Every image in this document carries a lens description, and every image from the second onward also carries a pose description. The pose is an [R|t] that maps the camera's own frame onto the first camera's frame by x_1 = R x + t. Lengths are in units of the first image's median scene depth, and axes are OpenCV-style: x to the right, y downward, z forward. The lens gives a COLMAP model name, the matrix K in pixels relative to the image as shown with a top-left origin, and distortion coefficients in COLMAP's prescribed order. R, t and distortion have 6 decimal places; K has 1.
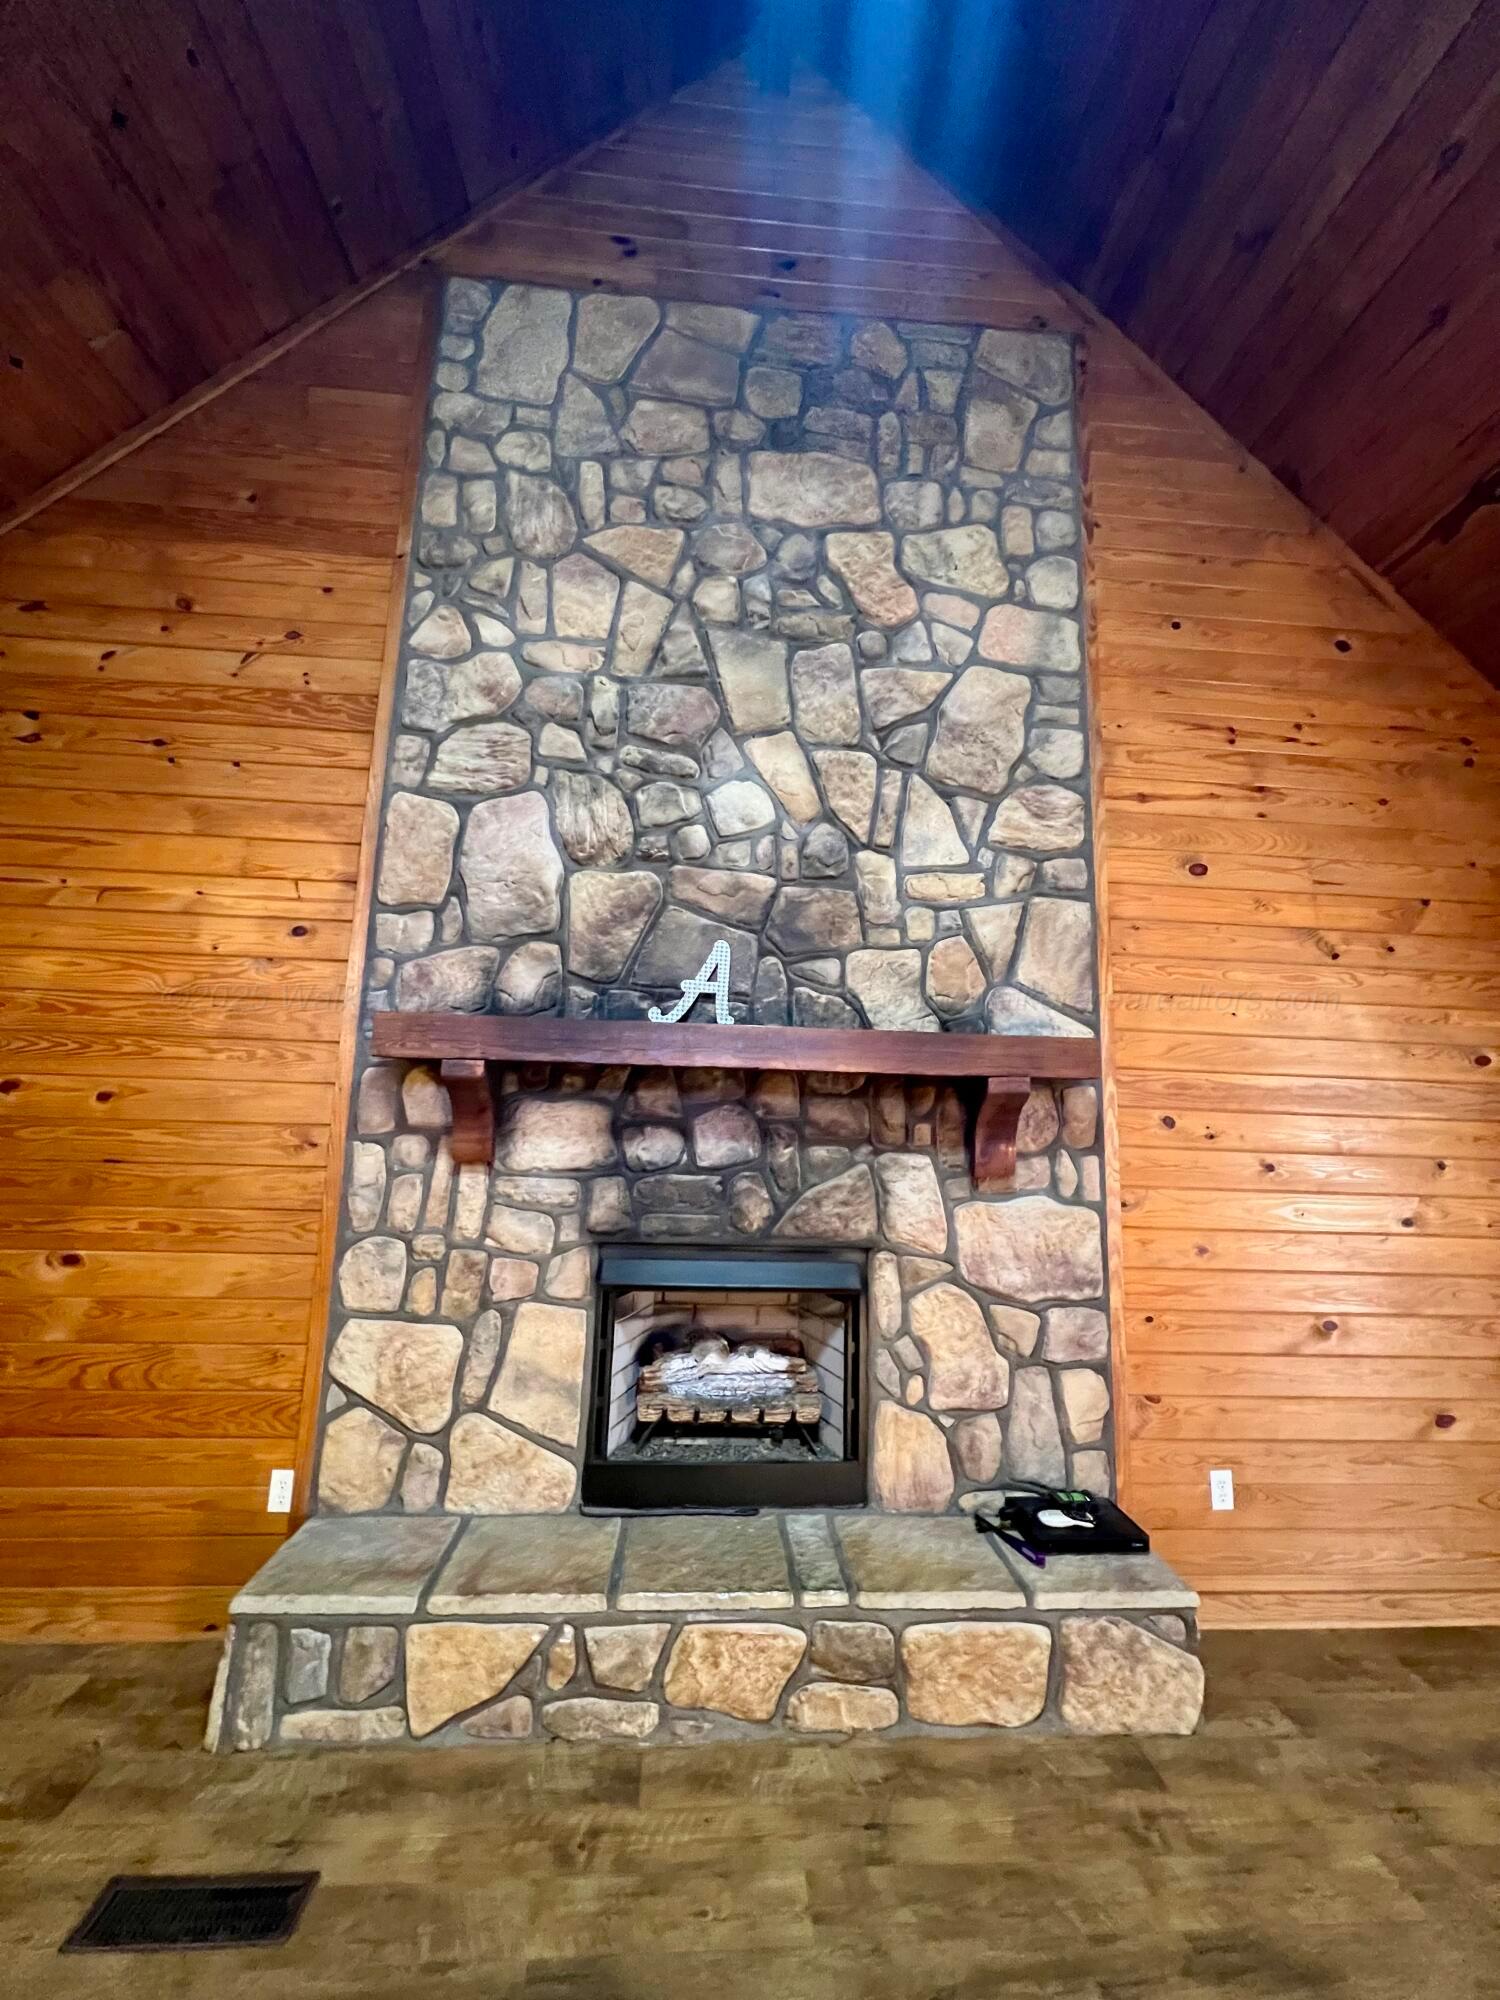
lens RADIAL K [[799.7, 0, 756.7], [0, 799.7, 994.6], [0, 0, 1]] dist [-0.001902, 0.000432]
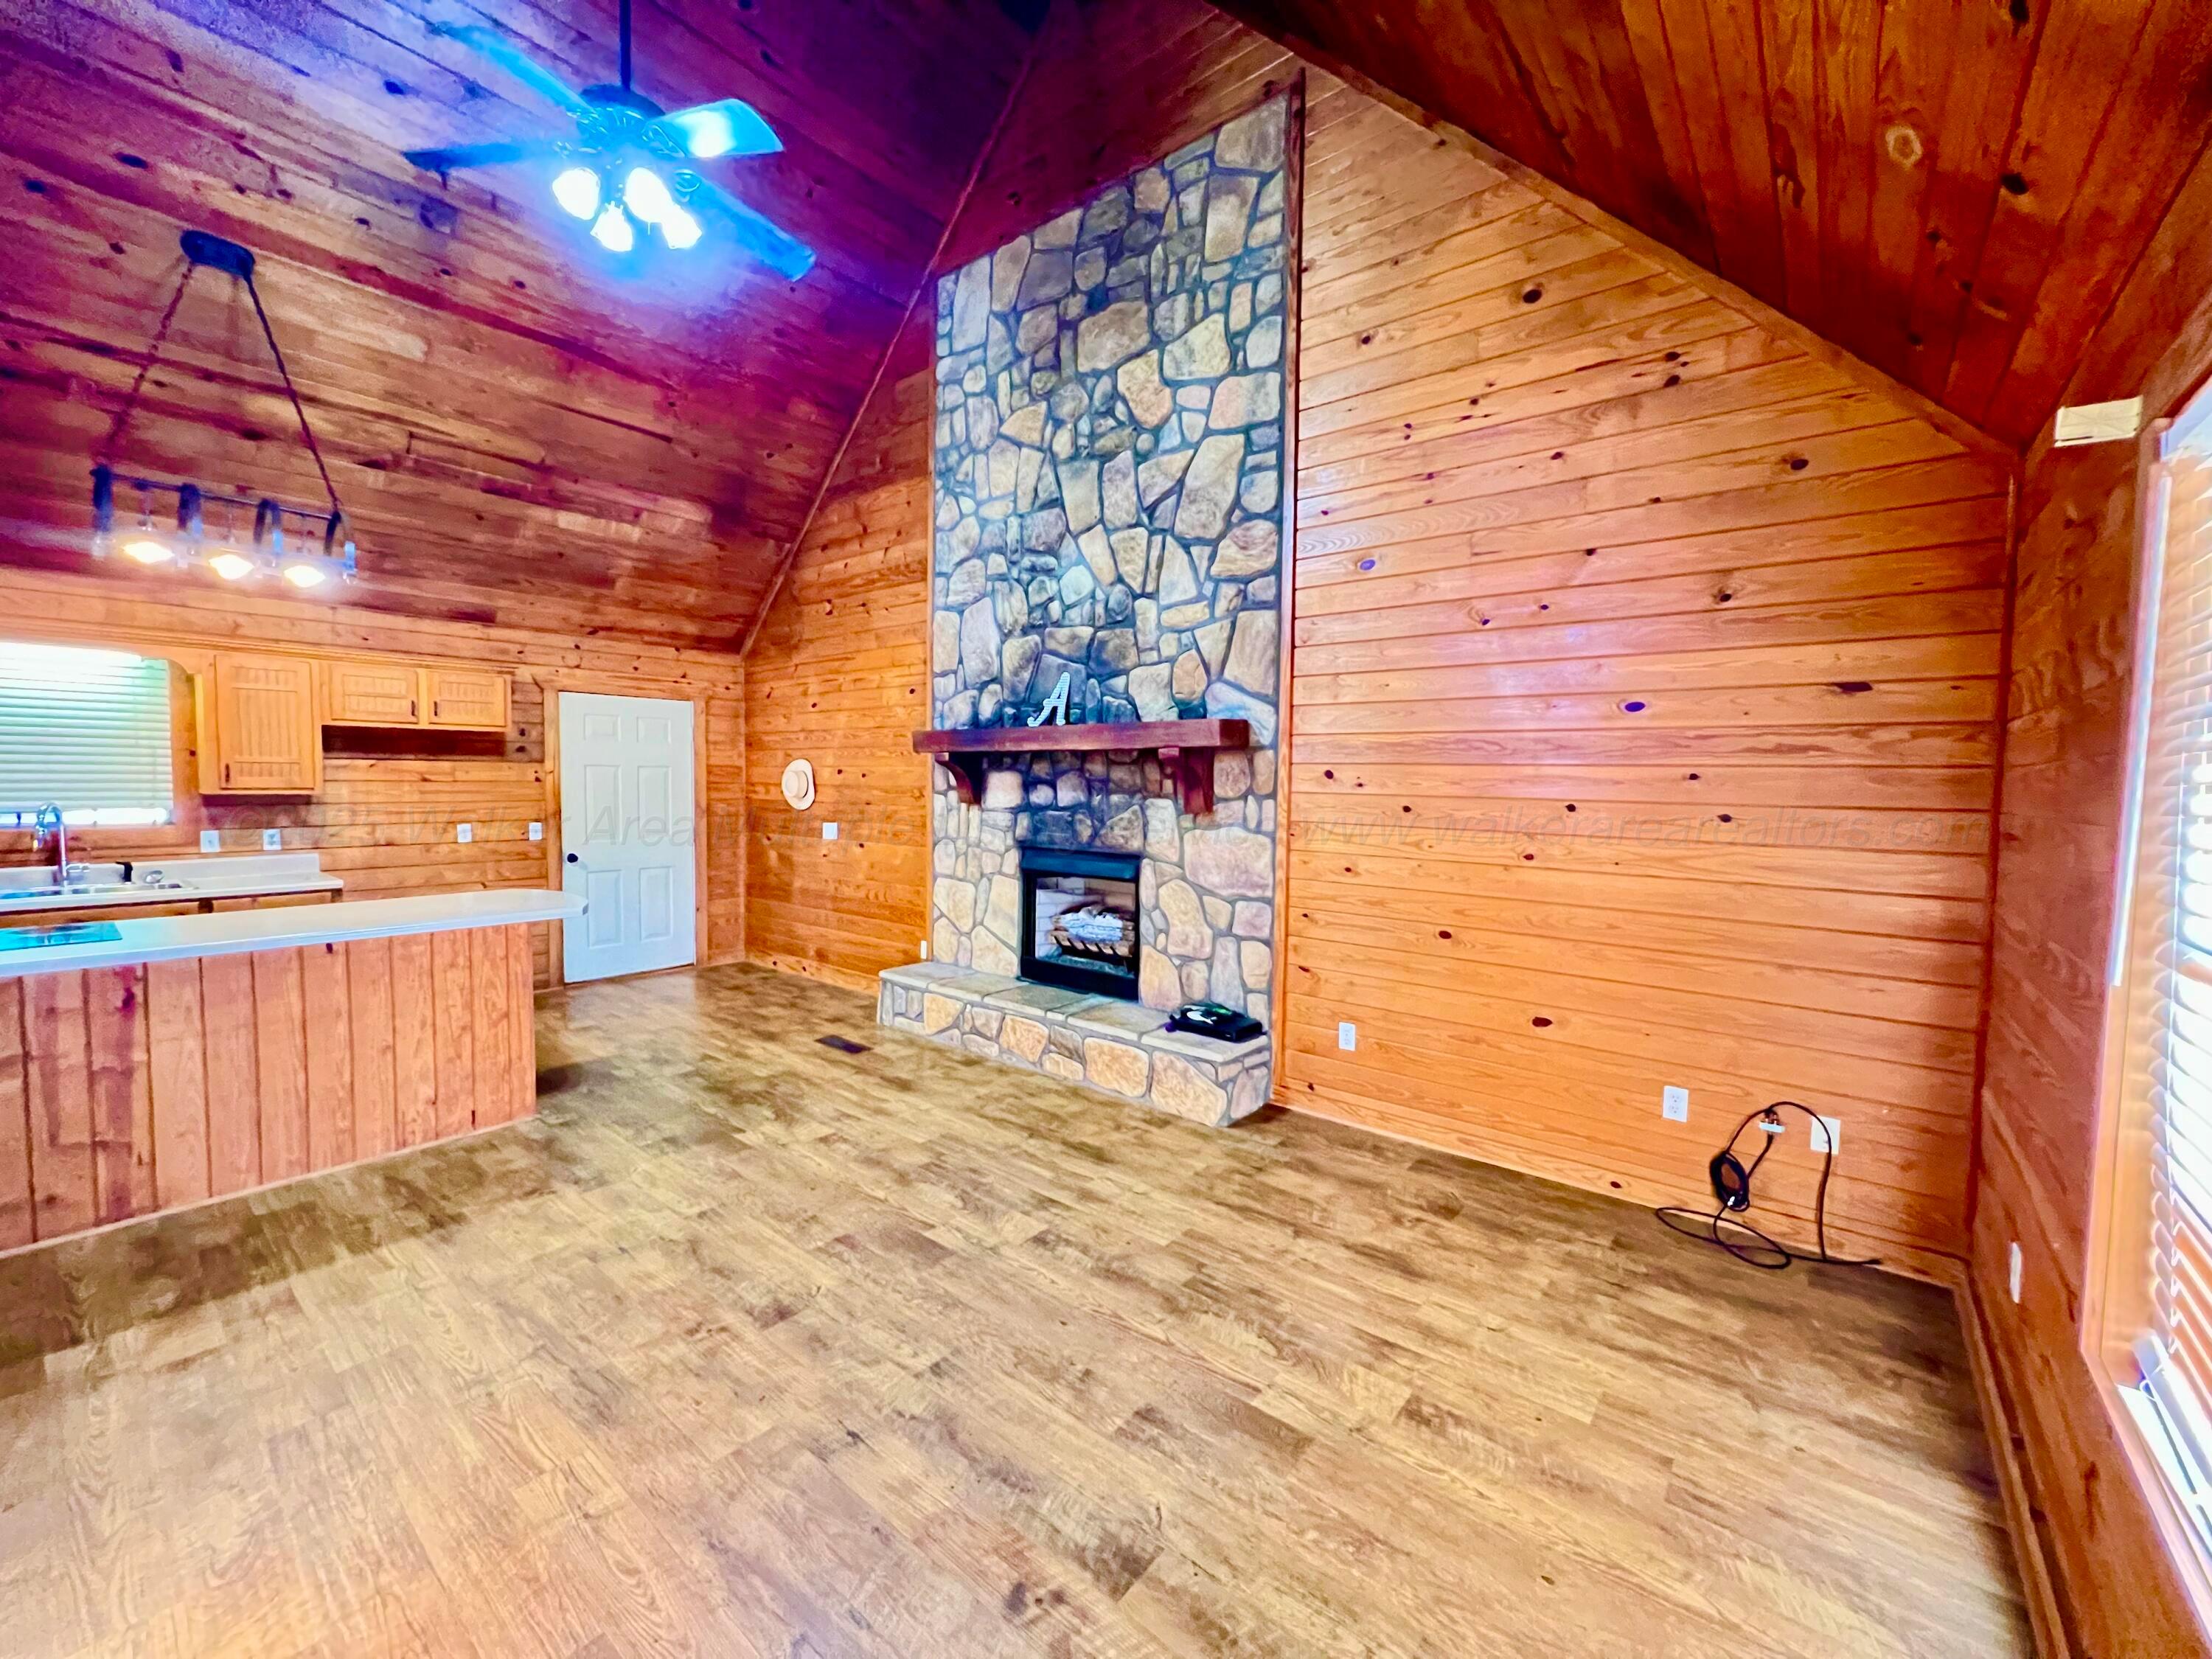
lens RADIAL K [[884.5, 0, 1100.3], [0, 884.5, 826.1], [0, 0, 1]] dist [-0.001902, 0.000432]
pose [[0.722603, 0.013849, -0.691125, 1.277250], [0.112582, 0.984093, 0.137429, 0.001850], [0.682034, -0.177114, 0.709549, -0.303807]]
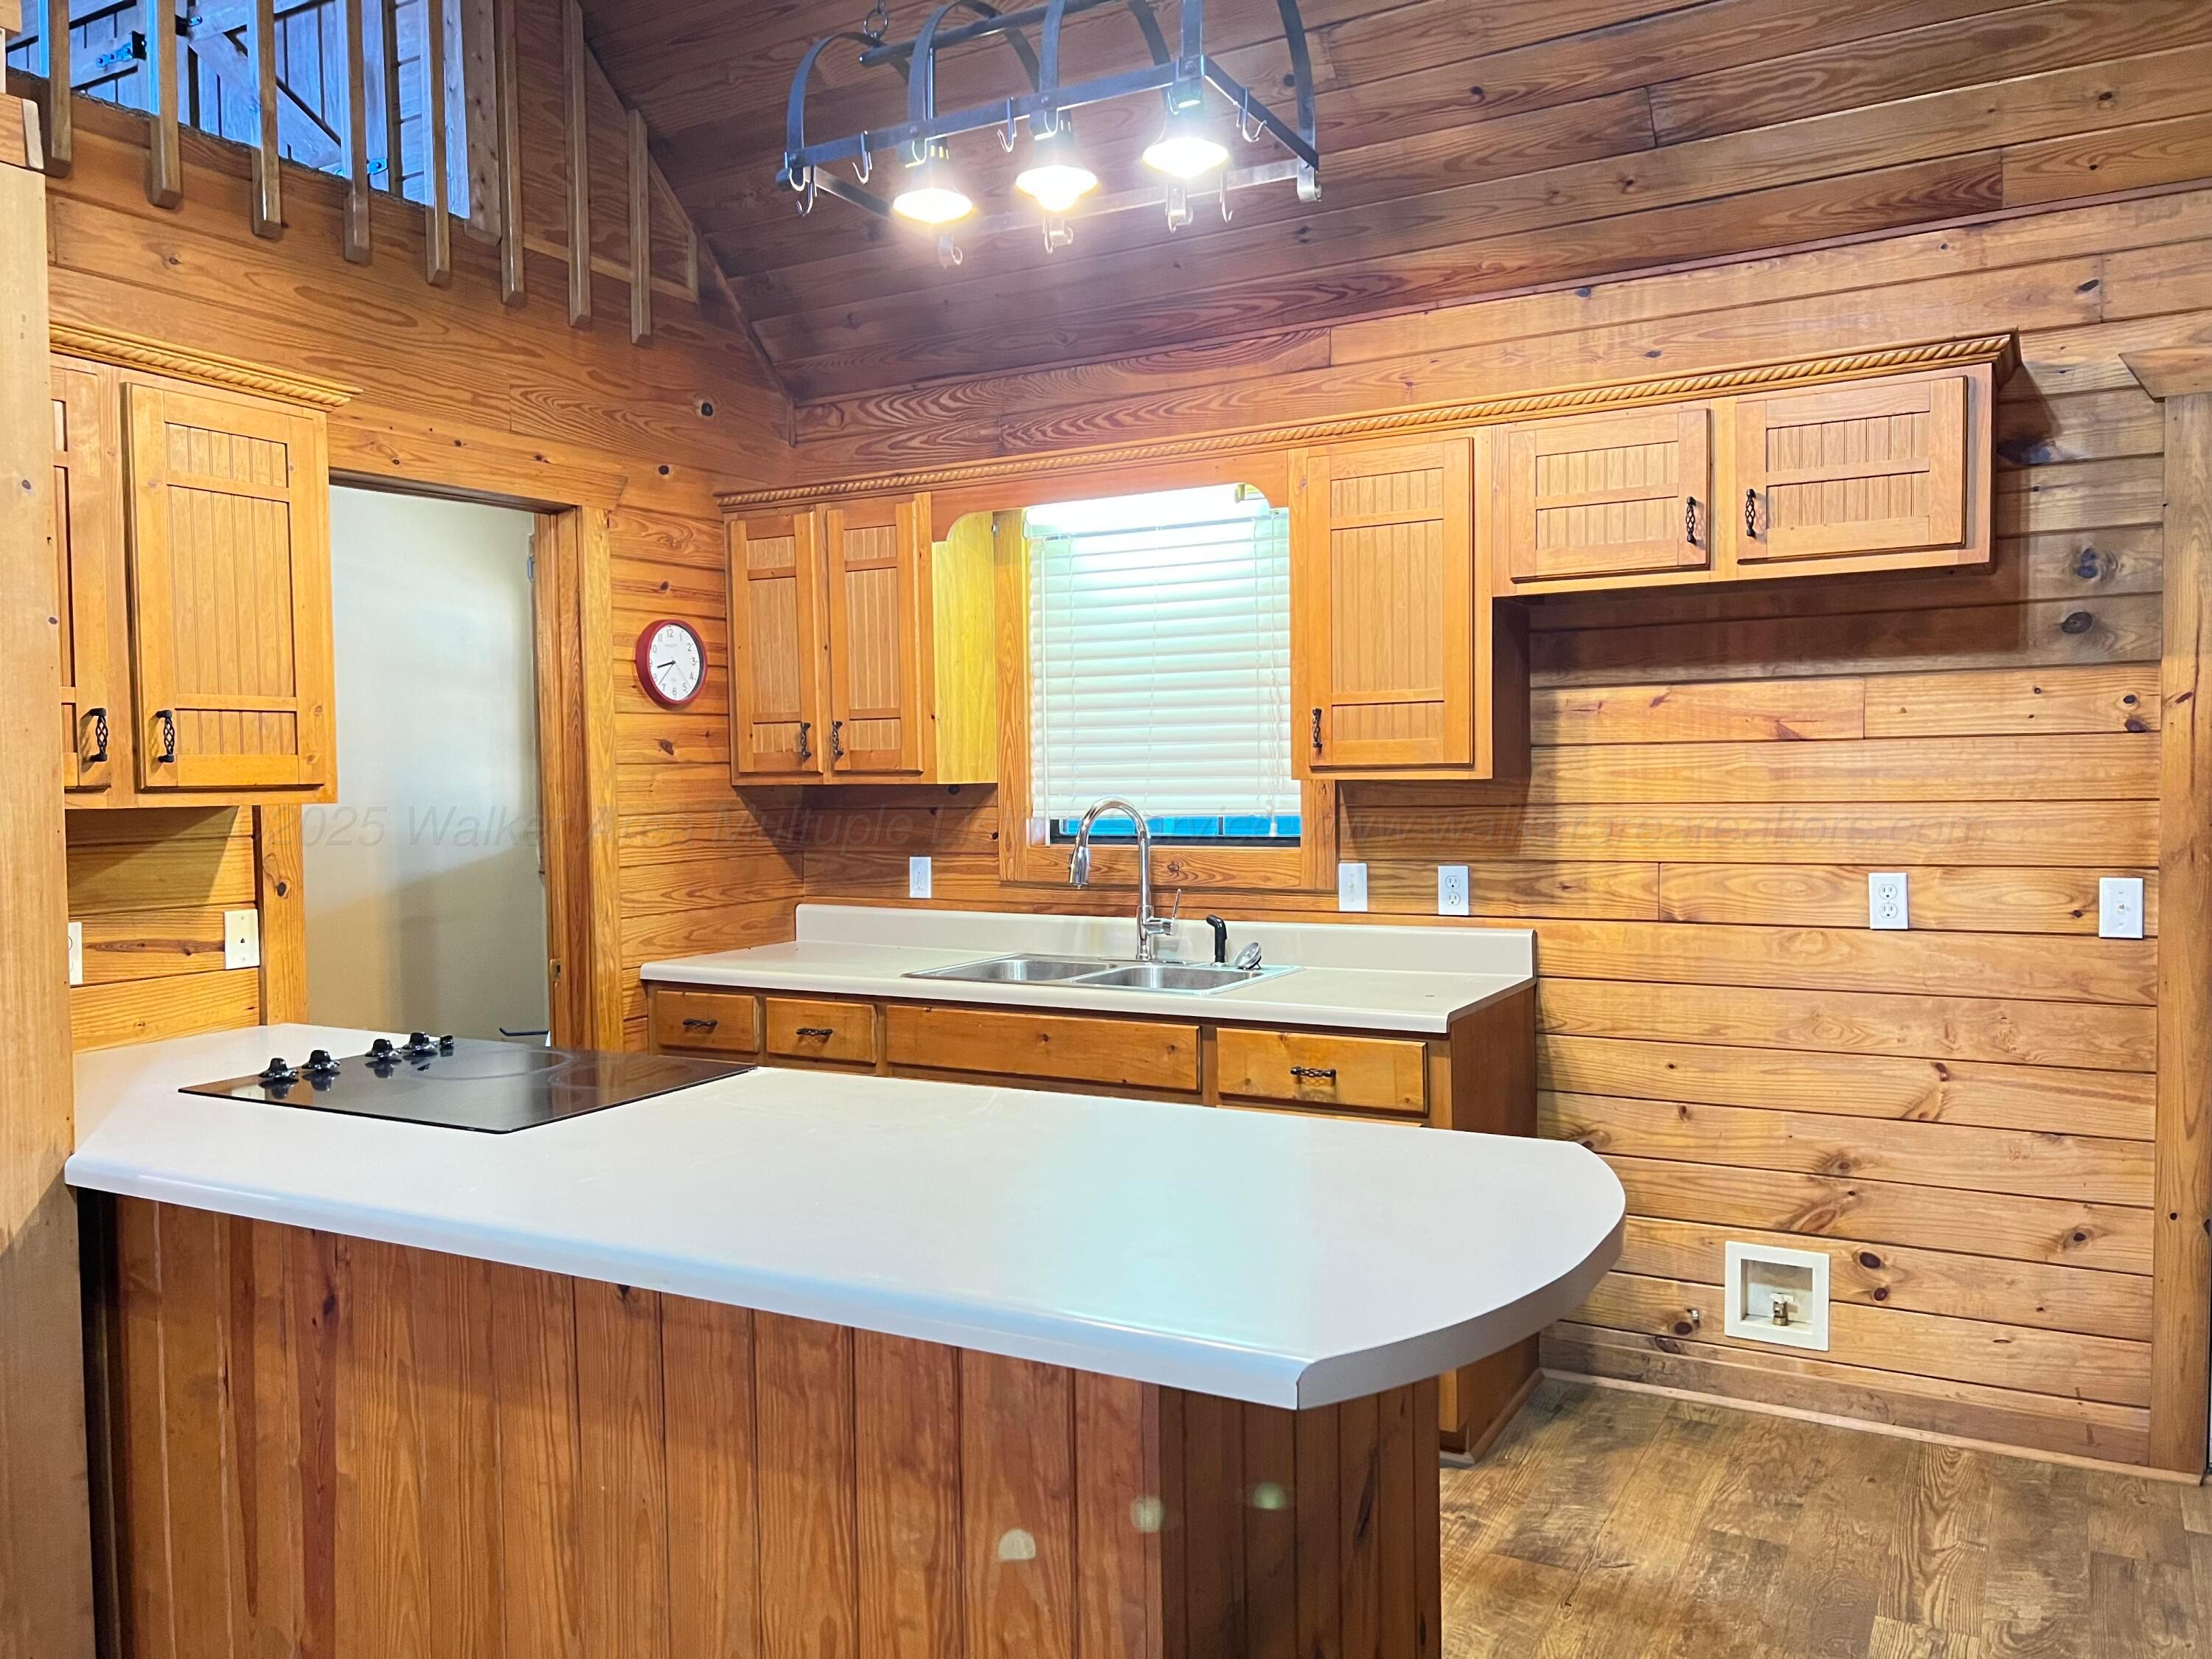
lens RADIAL K [[1667.0, 0, 1099.6], [0, 1667.0, 841.7], [0, 0, 1]] dist [0.047140, -0.045214]
pose [[-0.557124, 0.014073, -0.830310, 0.112887], [0.119704, 0.990775, -0.063527, 0.103989], [0.821756, -0.134783, -0.553670, 0.385656]]
